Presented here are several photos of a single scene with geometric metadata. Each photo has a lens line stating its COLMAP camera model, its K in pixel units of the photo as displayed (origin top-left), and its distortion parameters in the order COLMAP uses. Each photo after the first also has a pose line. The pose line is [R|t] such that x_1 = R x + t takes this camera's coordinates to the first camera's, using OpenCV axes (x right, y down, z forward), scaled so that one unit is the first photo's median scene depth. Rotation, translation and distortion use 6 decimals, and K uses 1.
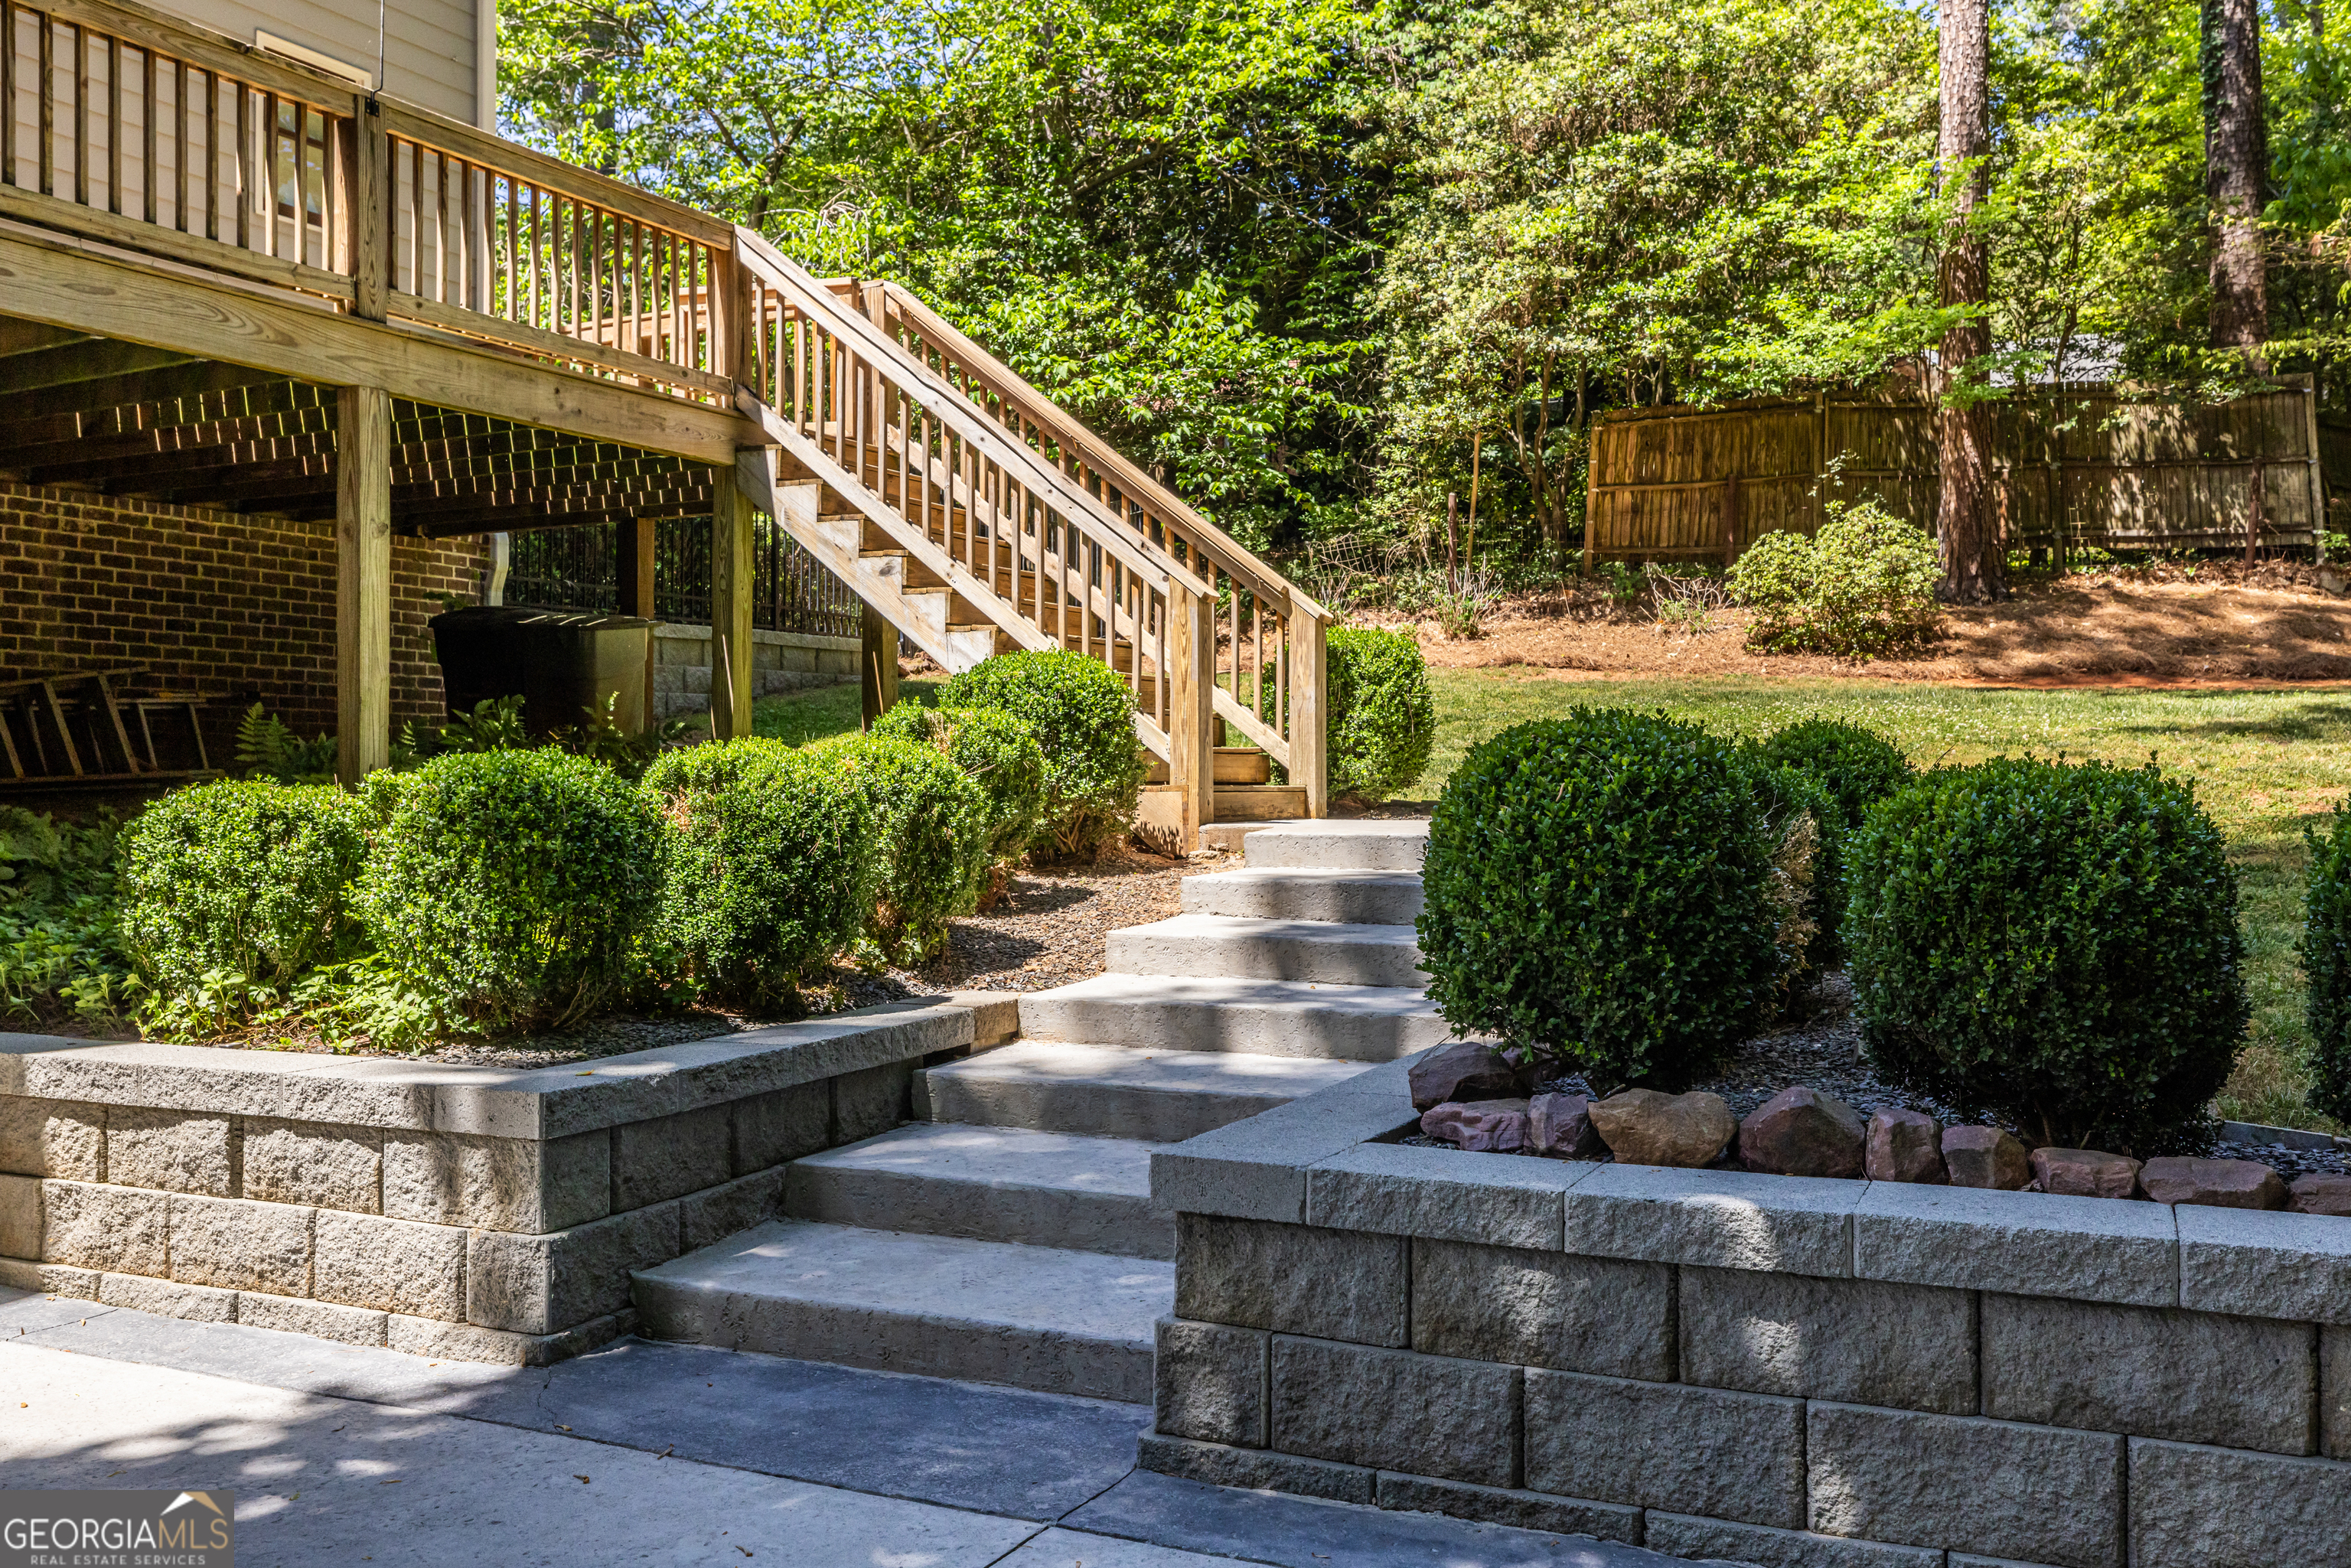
lens RADIAL K [[2097.9, 0, 1127.2], [0, 2097.9, 766.3], [0, 0, 1]] dist [0.000456, 0.003122]
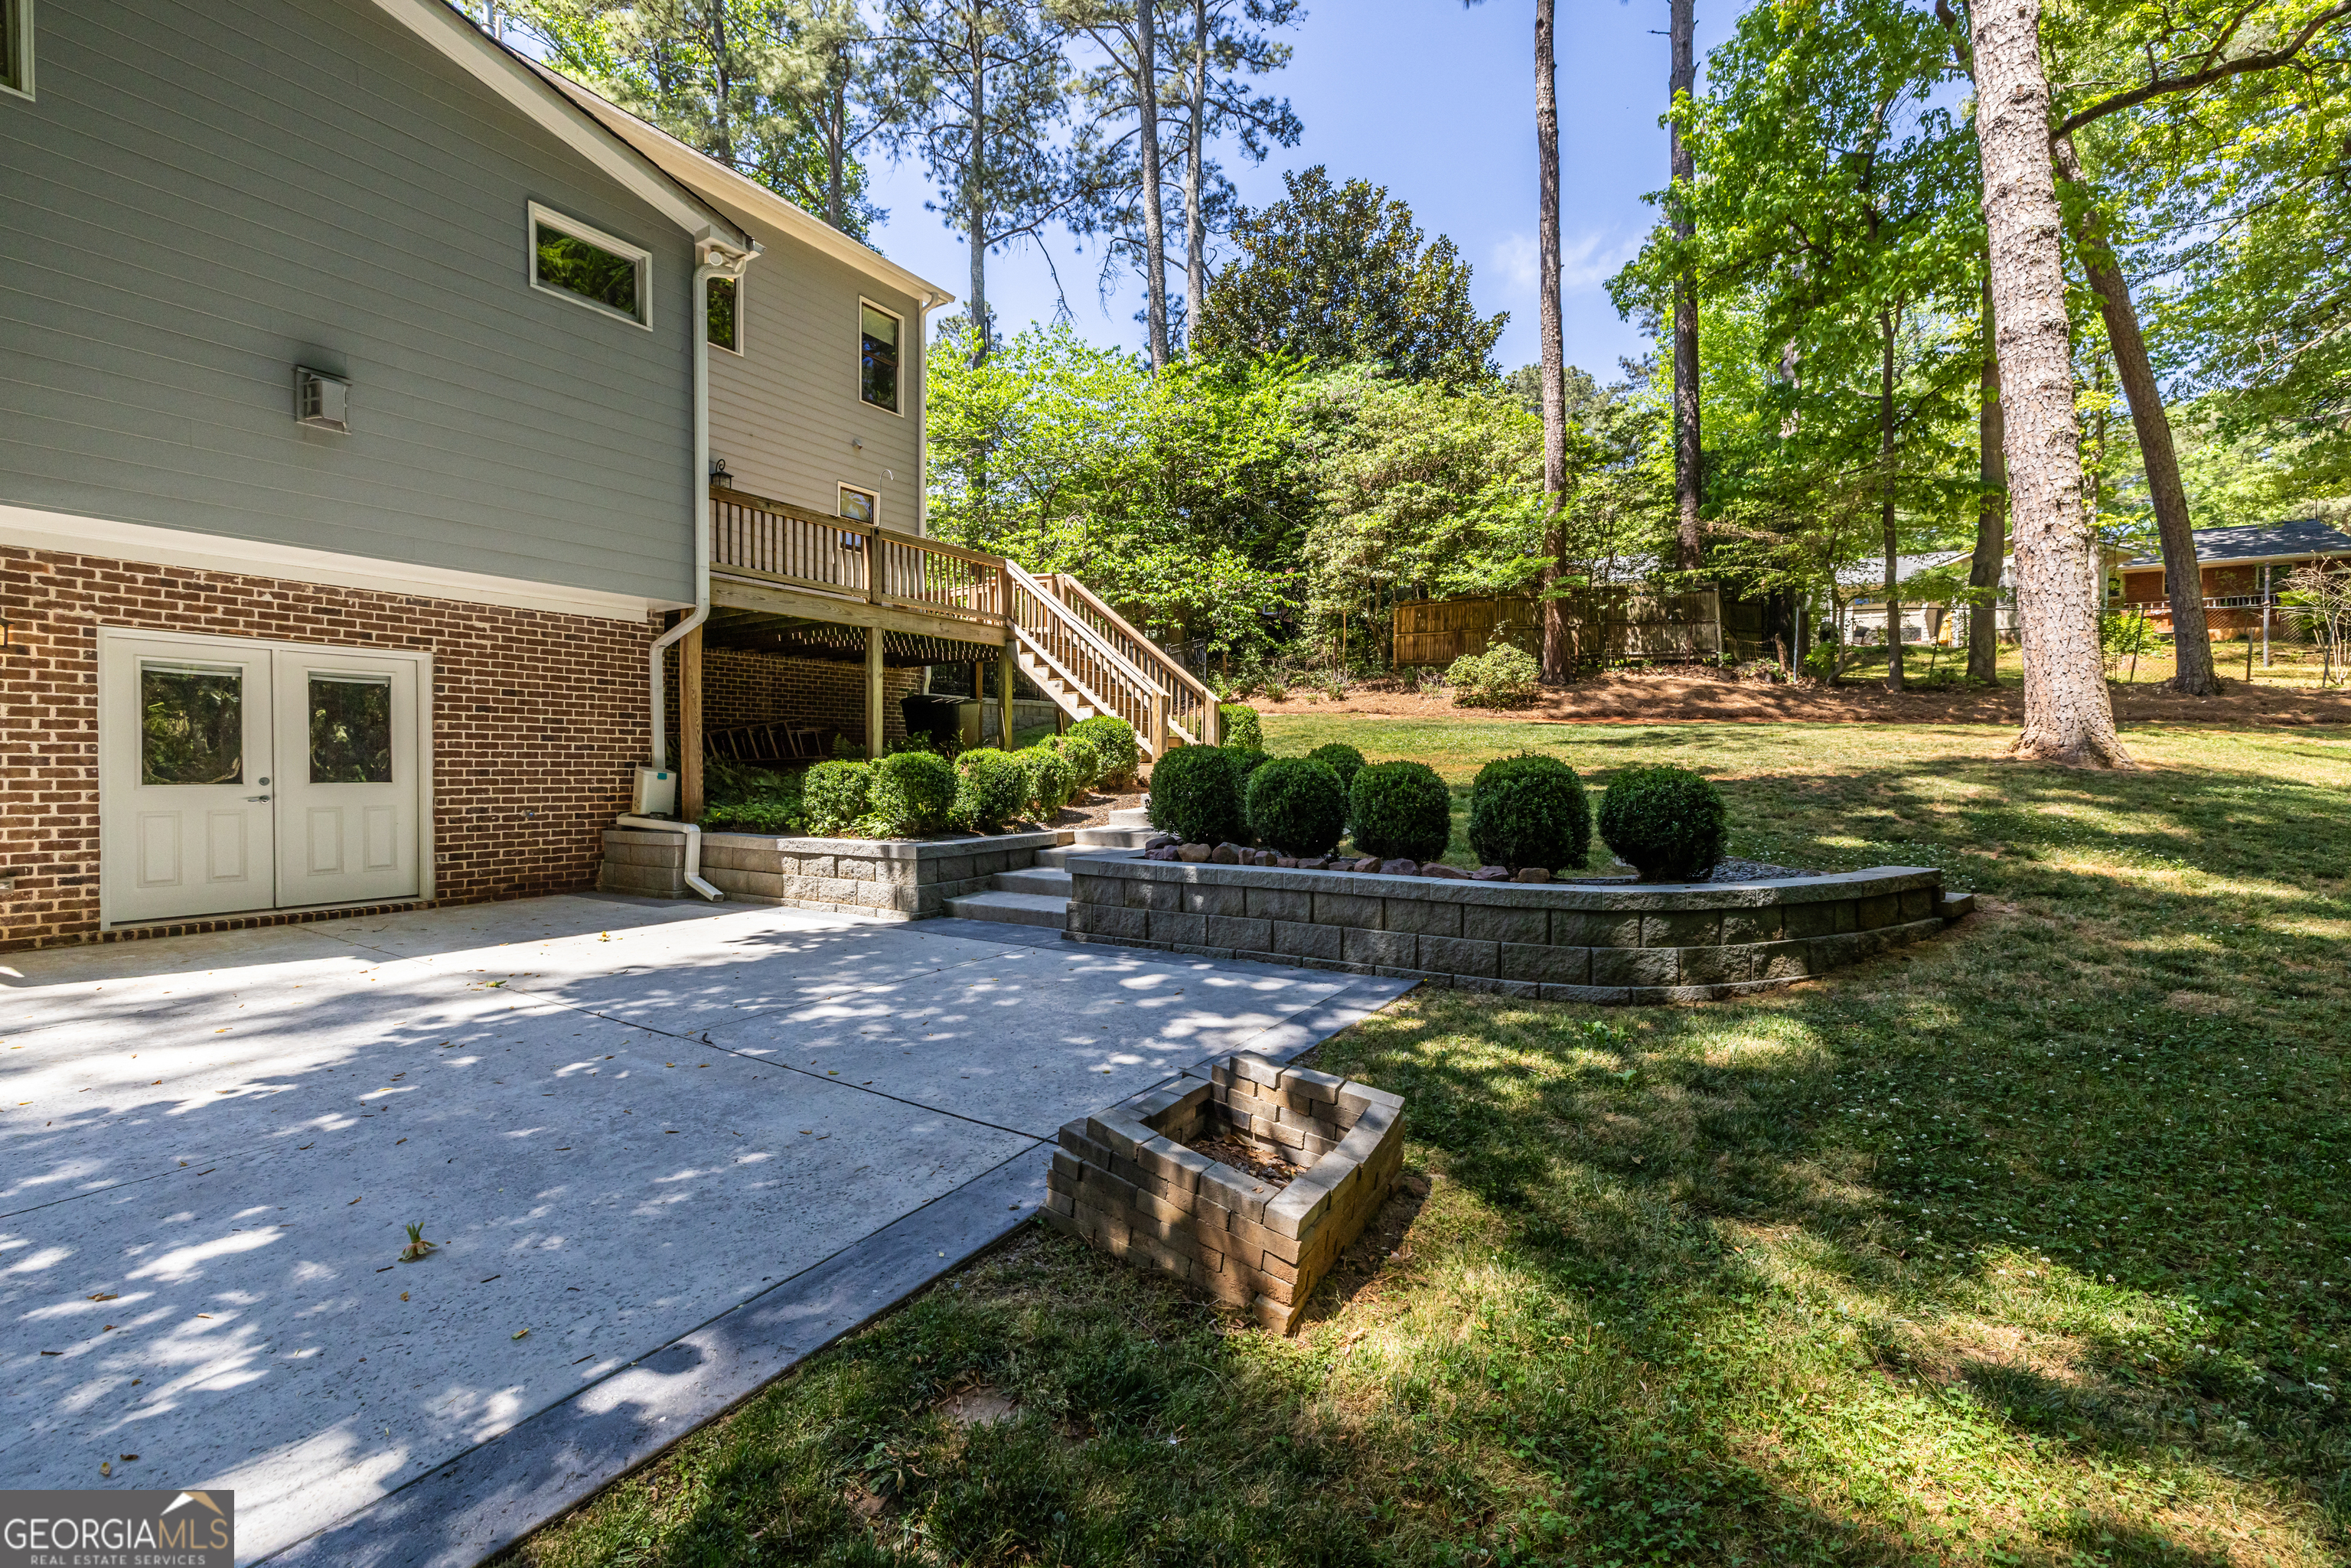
lens RADIAL K [[1030.4, 0, 1129.9], [0, 1030.4, 775.3], [0, 0, 1]] dist [0.002703, 0.000301]
pose [[0.993277, 0.005717, -0.115621, 0.137967], [-0.003217, 0.999757, 0.021797, -0.004431], [0.115717, -0.021278, 0.993054, -0.343228]]
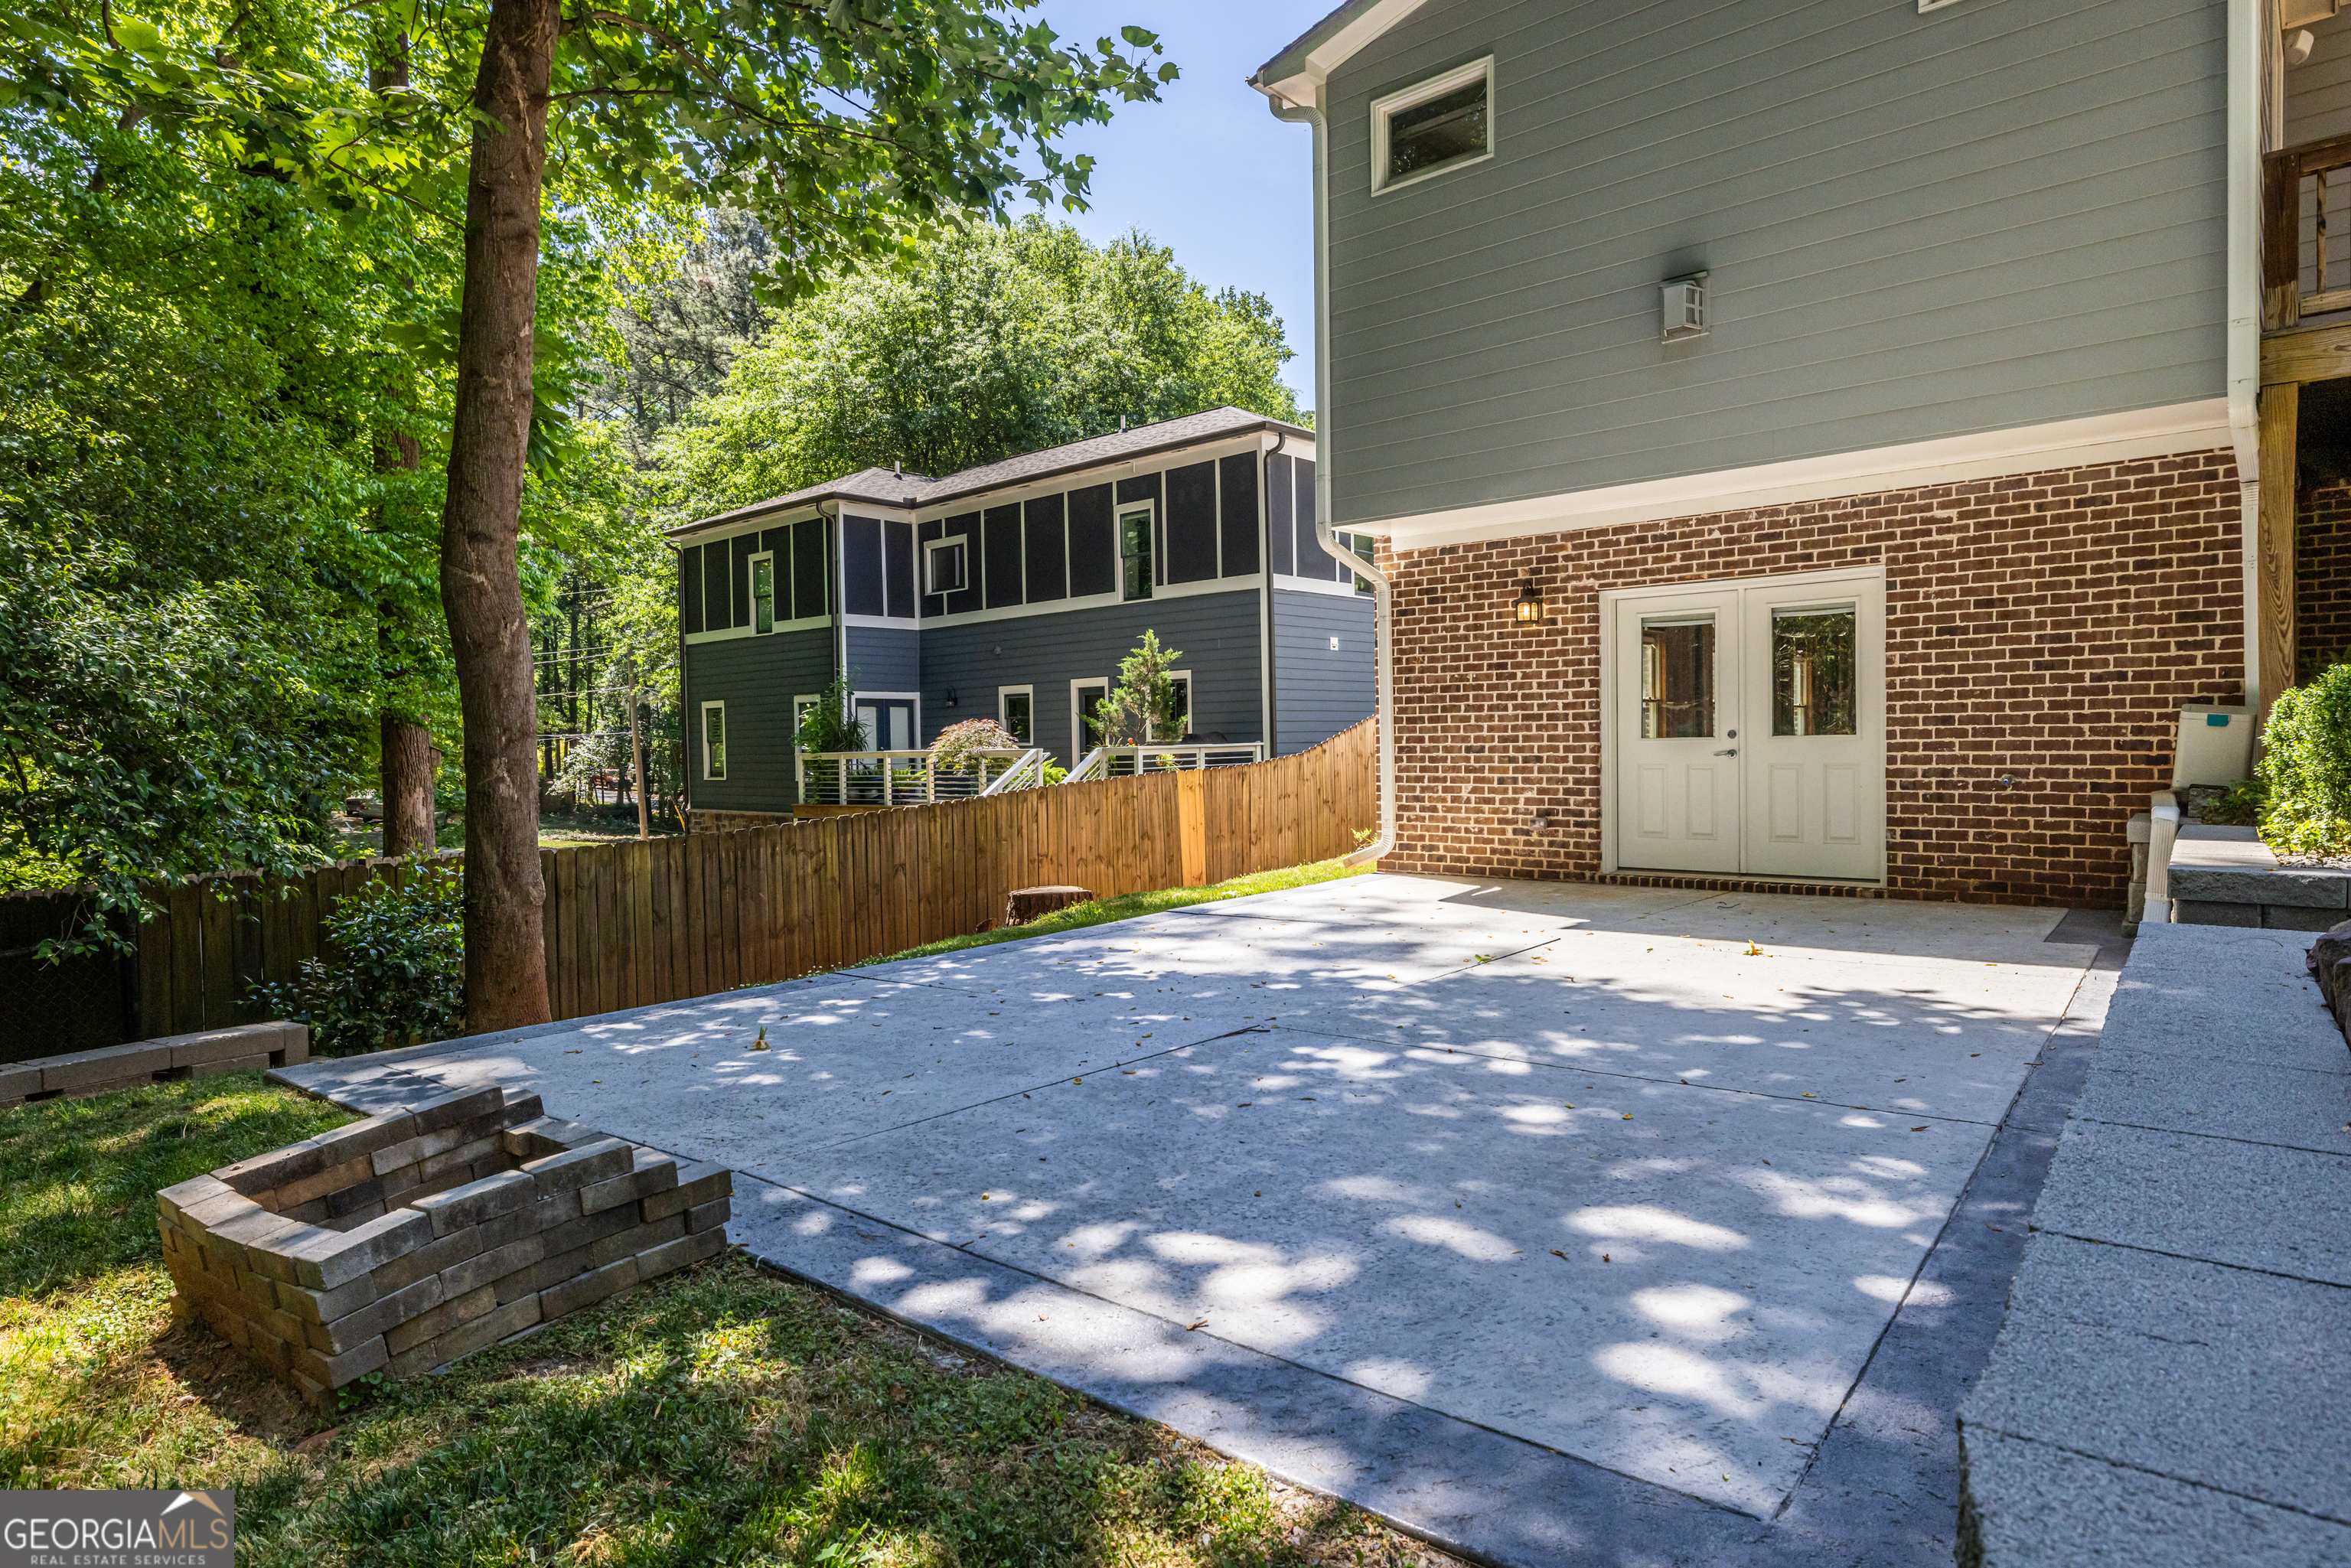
lens RADIAL K [[1291.6, 0, 1160.3], [0, 1291.6, 789.8], [0, 0, 1]] dist [-0.020370, 0.000770]
pose [[-0.236067, 0.036016, -0.971069, 0.380541], [0.026339, 0.999183, 0.030655, 0.021995], [0.971380, -0.018340, -0.236823, 0.224726]]
